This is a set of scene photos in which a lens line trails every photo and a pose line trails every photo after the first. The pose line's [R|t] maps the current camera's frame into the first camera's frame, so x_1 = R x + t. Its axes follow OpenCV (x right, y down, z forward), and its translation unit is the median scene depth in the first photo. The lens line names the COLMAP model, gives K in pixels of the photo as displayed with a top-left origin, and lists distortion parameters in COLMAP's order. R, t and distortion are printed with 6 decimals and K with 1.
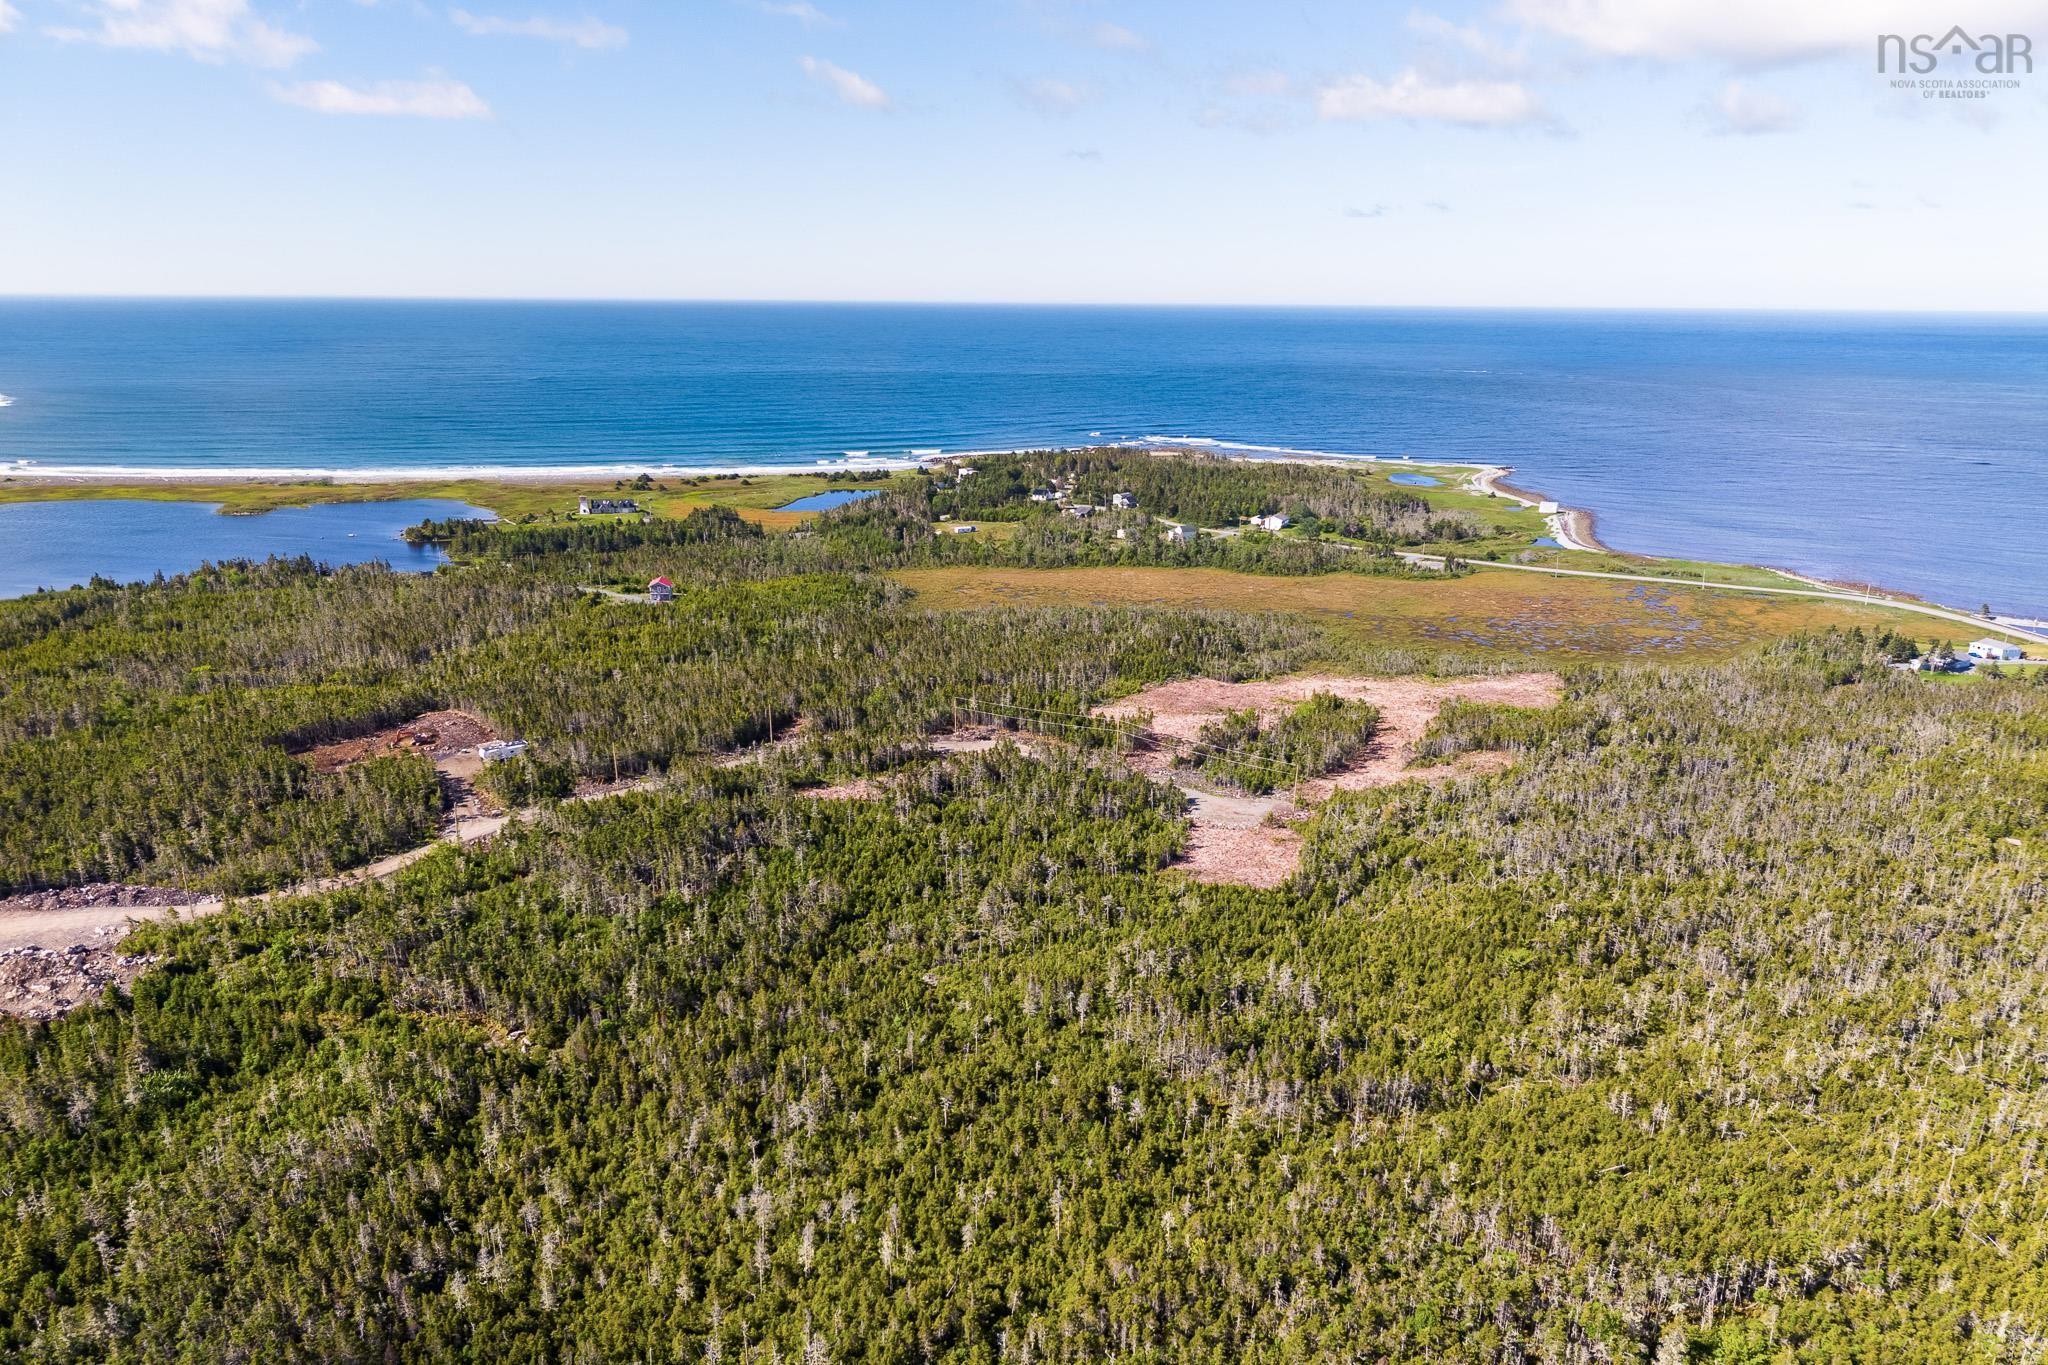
lens RADIAL K [[1349.5, 0, 1024.0], [0, 1349.5, 682.5], [0, 0, 1]] dist [0.068890, -0.088822]
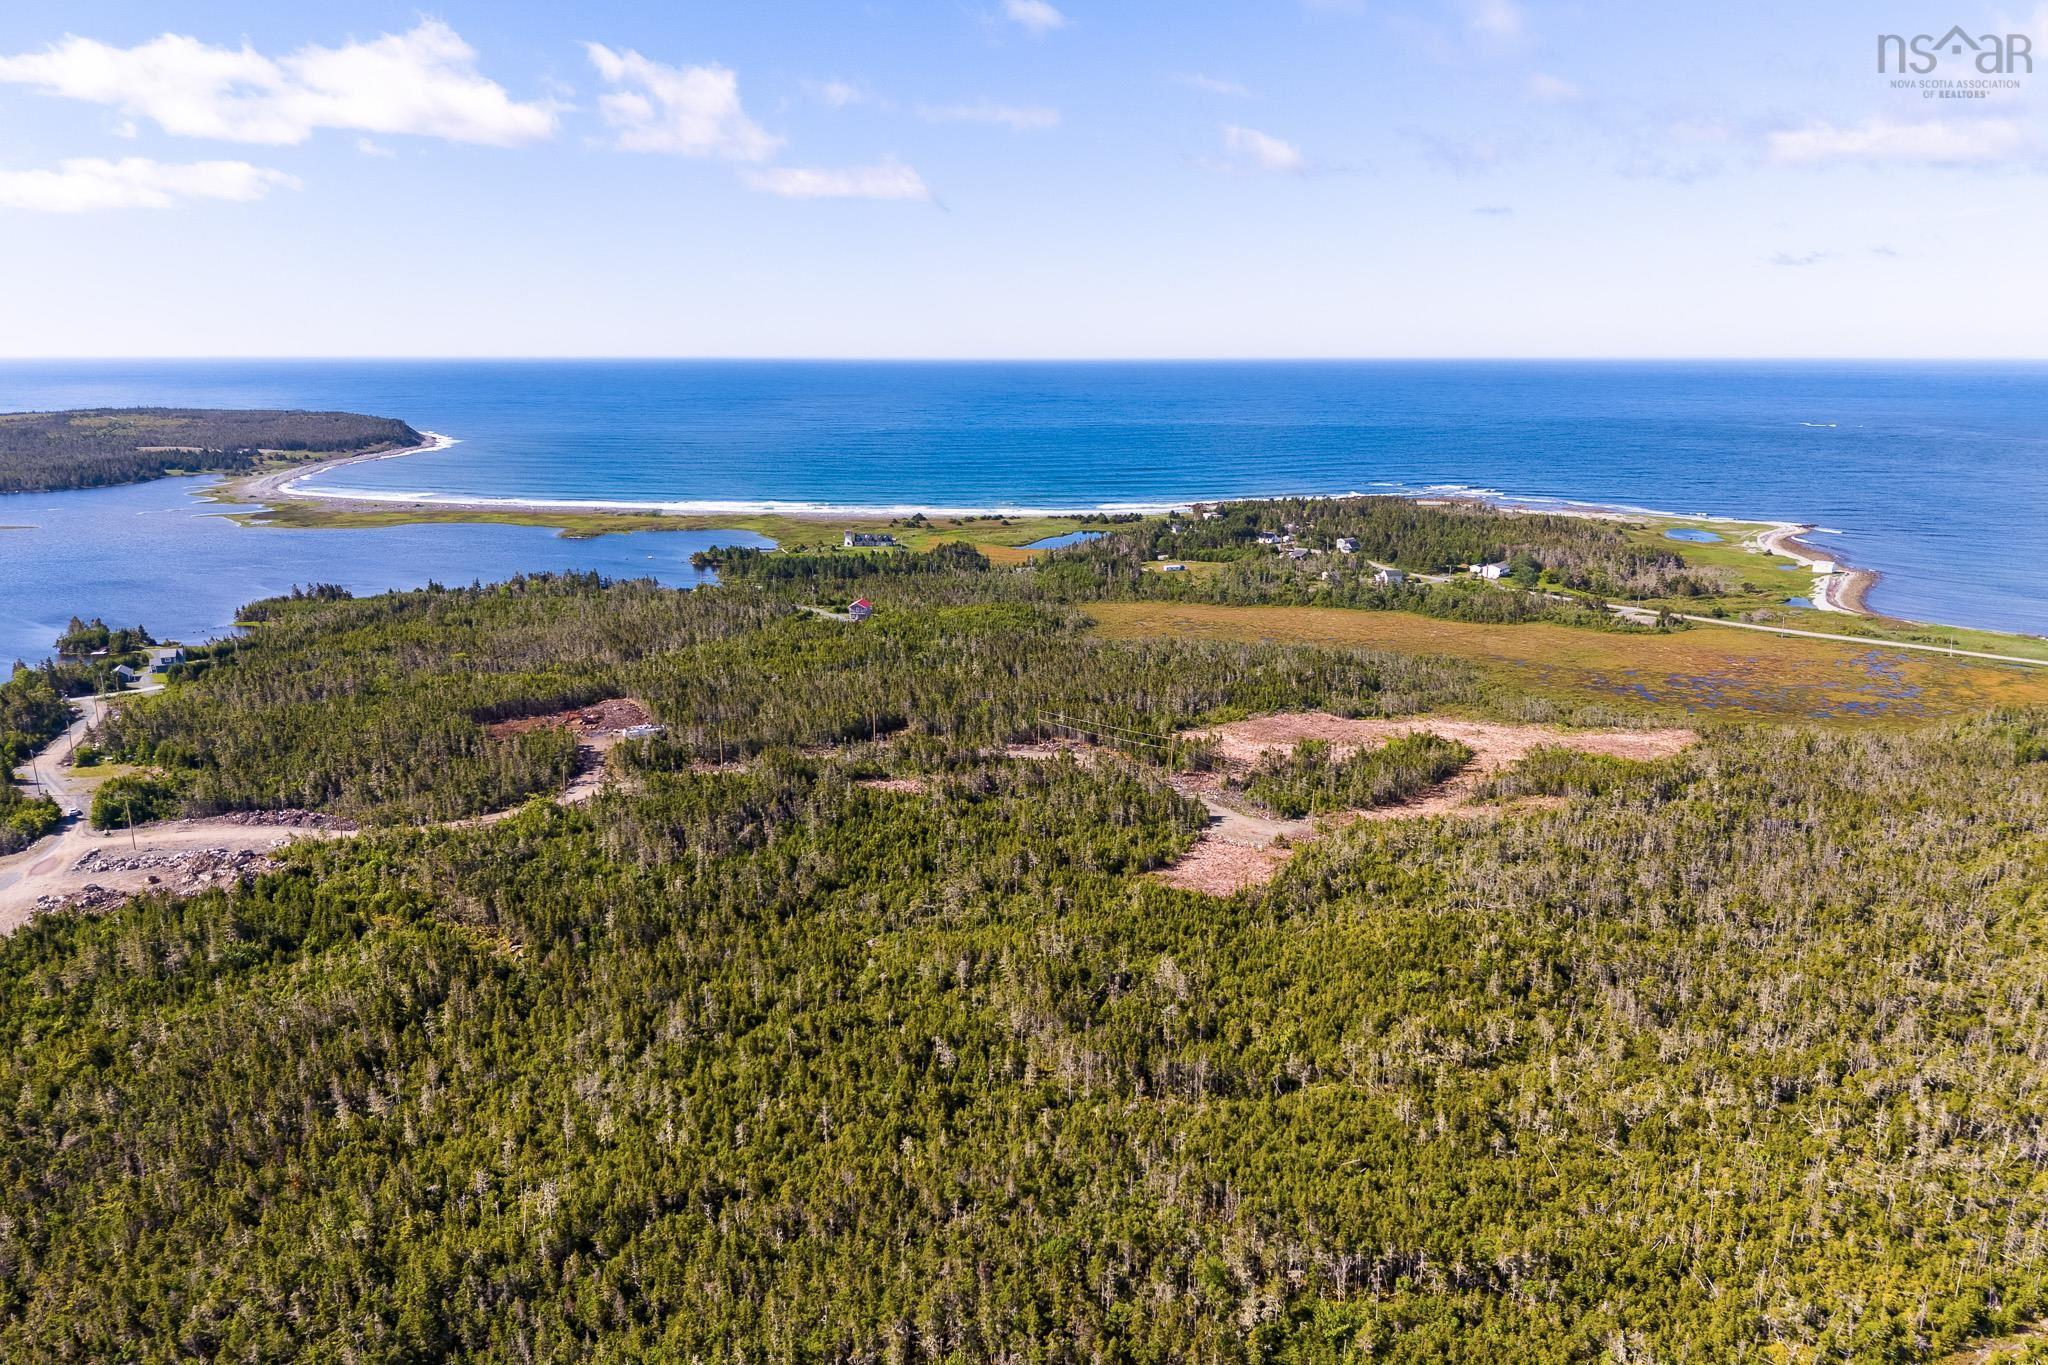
lens RADIAL K [[1345.6, 0, 1052.3], [0, 1345.6, 635.6], [0, 0, 1]] dist [0.068239, -0.099328]
pose [[0.968530, 0.043712, -0.245030, 0.154029], [-0.061036, 0.996110, -0.063556, 0.013057], [0.241299, 0.076512, 0.967430, -0.027753]]
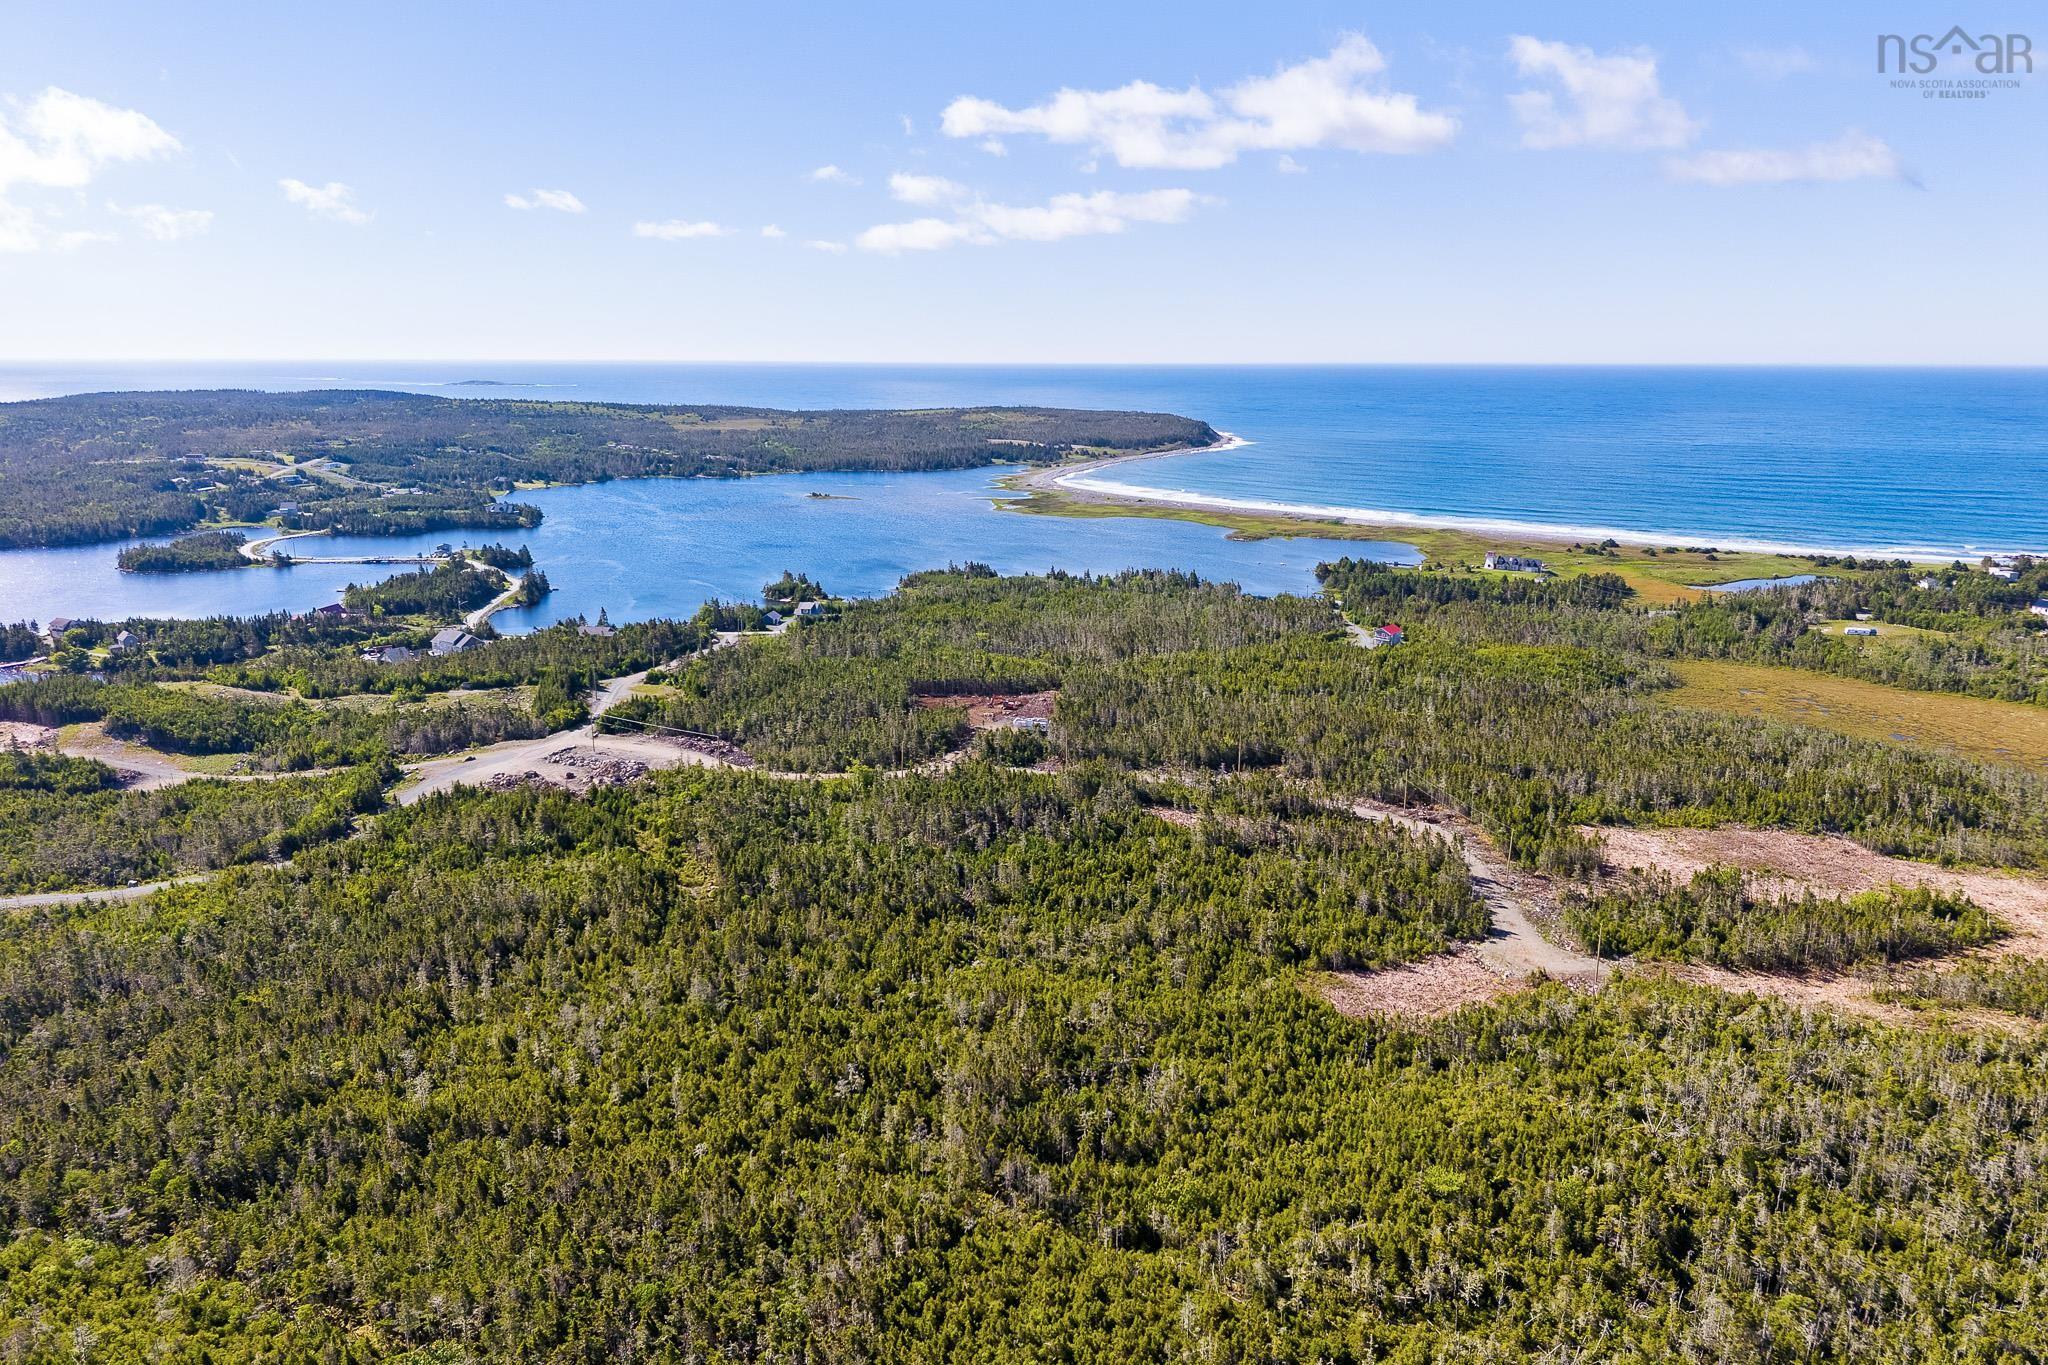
lens RADIAL K [[1388.2, 0, 1053.5], [0, 1388.2, 647.9], [0, 0, 1]] dist [0.049734, -0.098039]
pose [[0.642043, 0.147389, -0.752368, 0.351166], [-0.202647, 0.979070, 0.018869, -0.027991], [0.739402, 0.140350, 0.658473, 0.125199]]
